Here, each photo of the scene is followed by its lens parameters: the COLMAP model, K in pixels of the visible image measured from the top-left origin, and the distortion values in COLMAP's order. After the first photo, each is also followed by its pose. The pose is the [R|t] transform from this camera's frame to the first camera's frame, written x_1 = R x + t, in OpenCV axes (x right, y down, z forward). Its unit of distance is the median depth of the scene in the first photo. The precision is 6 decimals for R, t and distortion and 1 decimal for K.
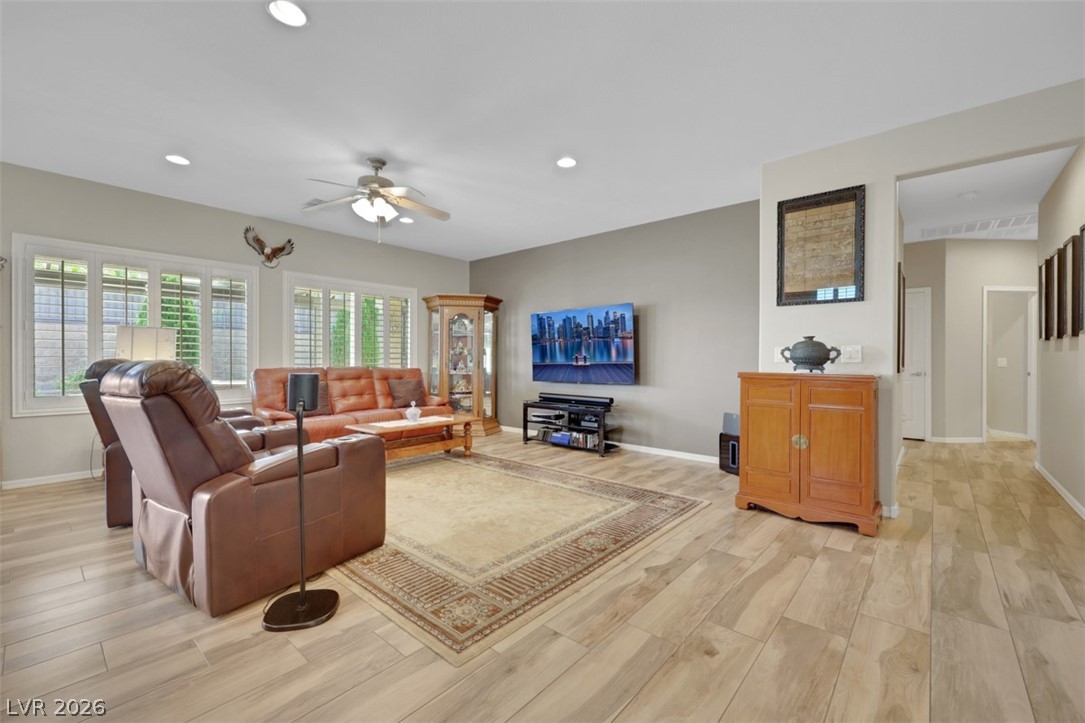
lens RADIAL K [[455.1, 0, 535.2], [0, 455.1, 360.7], [0, 0, 1]] dist [-0.008332, 0.000020]
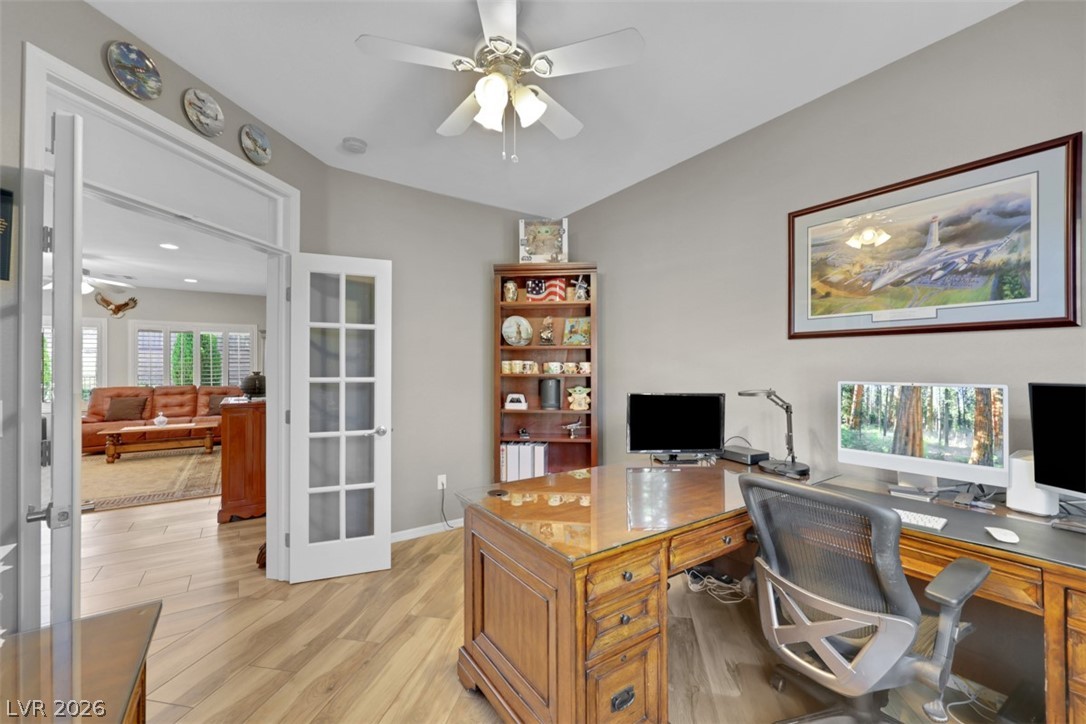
lens RADIAL K [[438.6, 0, 538.4], [0, 438.6, 365.5], [0, 0, 1]] dist [-0.000140, -0.000182]
pose [[0.969209, -0.004849, -0.246193, 1.463004], [0.002796, 0.999958, -0.008687, -0.049617], [0.246225, 0.007731, 0.969182, -0.040926]]
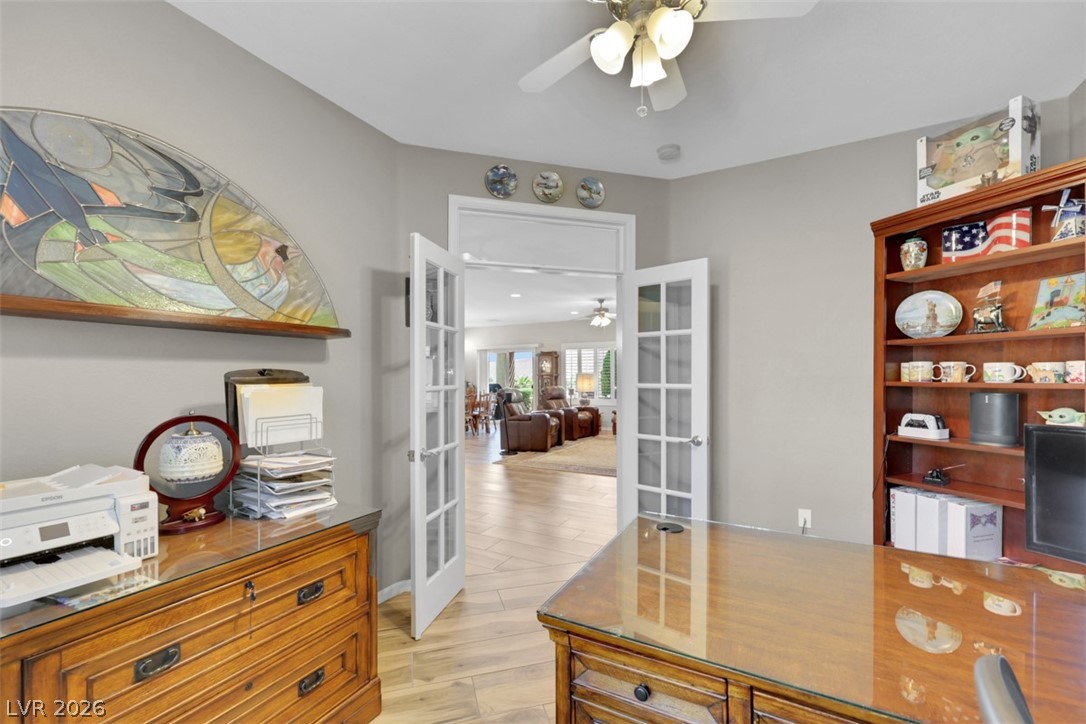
lens RADIAL K [[446.1, 0, 547.1], [0, 446.1, 377.7], [0, 0, 1]] dist [-0.001309, -0.000263]
pose [[0.223587, -0.003288, -0.974678, 1.676432], [0.000837, 0.999995, -0.003181, -0.044825], [0.974684, -0.000105, 0.223589, 0.236820]]
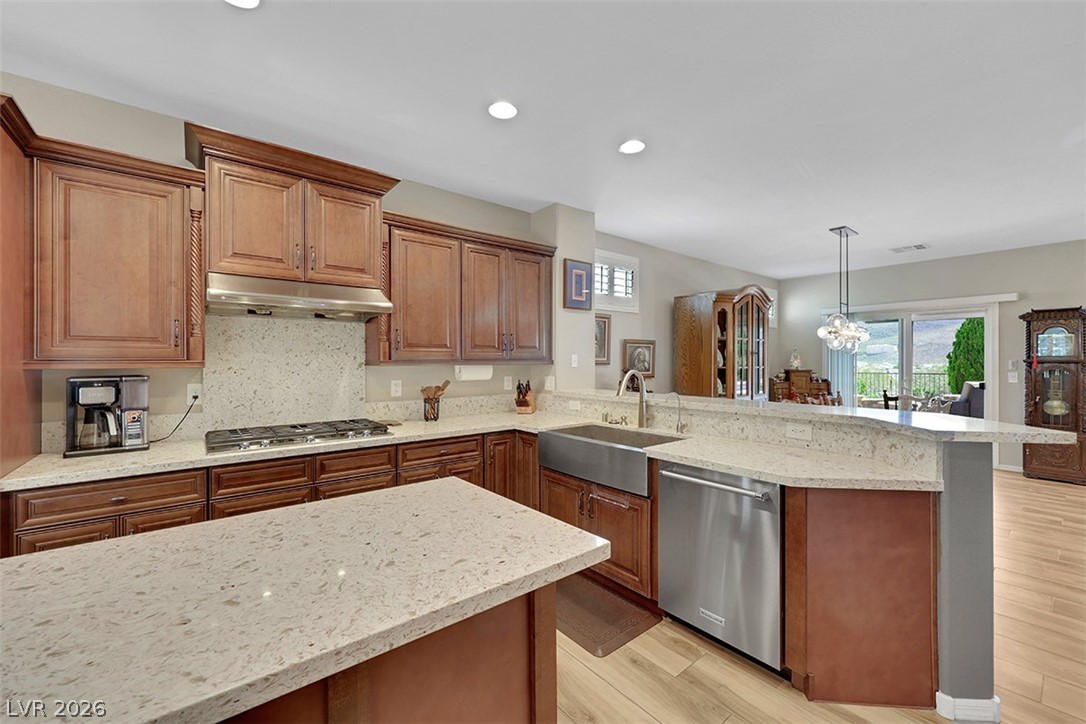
lens RADIAL K [[435.3, 0, 543.4], [0, 435.3, 359.9], [0, 0, 1]] dist [0.000089, -0.000006]
pose [[-0.154349, -0.006485, -0.987995, 0.324874], [-0.004498, 0.999973, -0.005860, -0.060496], [0.988006, 0.003539, -0.154374, -0.379699]]
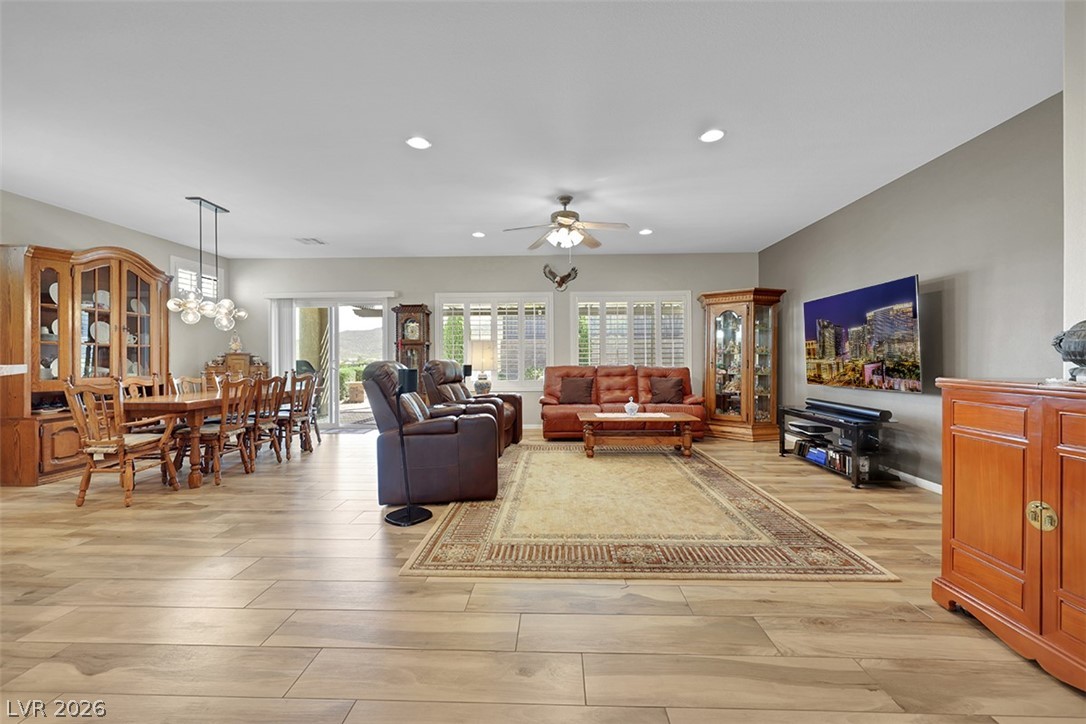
lens RADIAL K [[428.2, 0, 539.4], [0, 428.2, 361.1], [0, 0, 1]] dist [-0.001530, -0.000205]
pose [[0.634191, -0.002376, -0.773173, 0.478871], [0.004306, 0.999991, 0.000459, 0.000695], [0.773164, -0.003620, 0.634195, 0.203182]]
